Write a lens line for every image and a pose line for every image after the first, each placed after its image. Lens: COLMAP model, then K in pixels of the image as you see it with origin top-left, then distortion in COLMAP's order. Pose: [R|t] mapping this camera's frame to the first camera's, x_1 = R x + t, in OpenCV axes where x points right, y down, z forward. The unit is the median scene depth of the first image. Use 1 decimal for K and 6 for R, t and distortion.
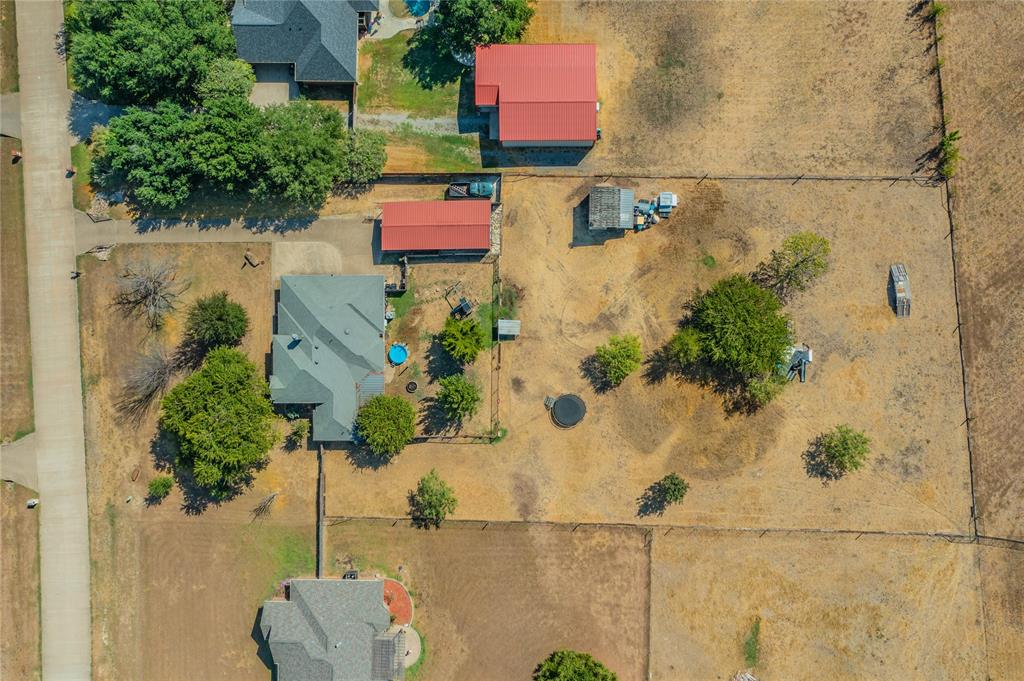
lens RADIAL K [[838.4, 0, 512.0], [0, 838.4, 340.5], [0, 0, 1]] dist [0.000731, 0.004604]
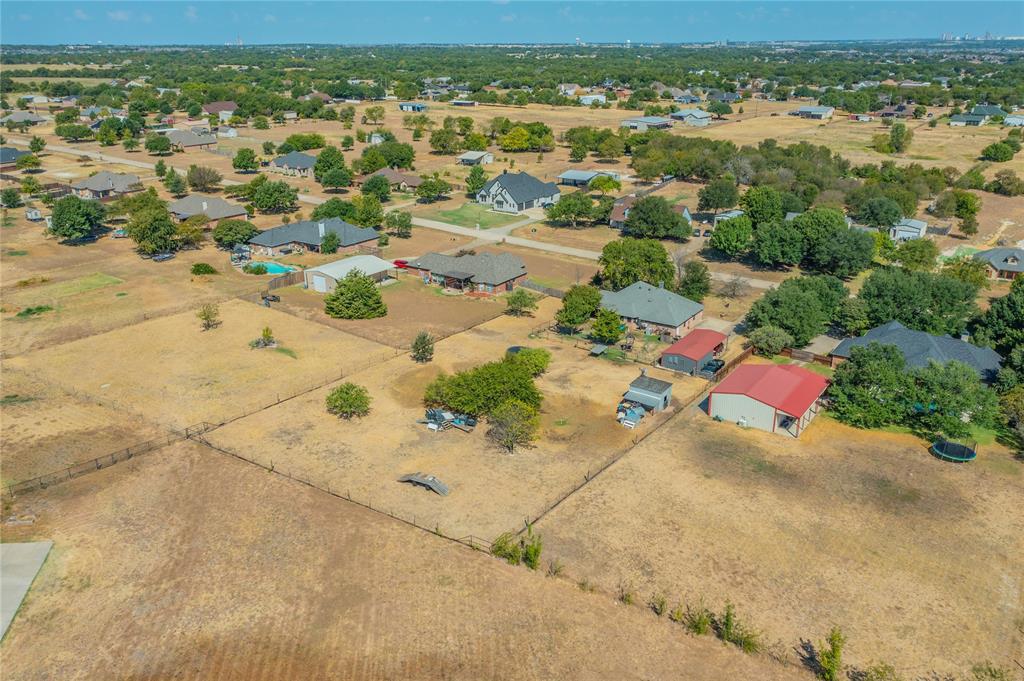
lens RADIAL K [[806.4, 0, 512.0], [0, 806.4, 340.5], [0, 0, 1]] dist [0.003030, 0.001901]
pose [[-0.569652, 0.315343, -0.758983, 0.998840], [-0.821653, -0.196524, 0.535037, -0.560592], [0.019561, 0.928406, 0.371053, 0.524732]]
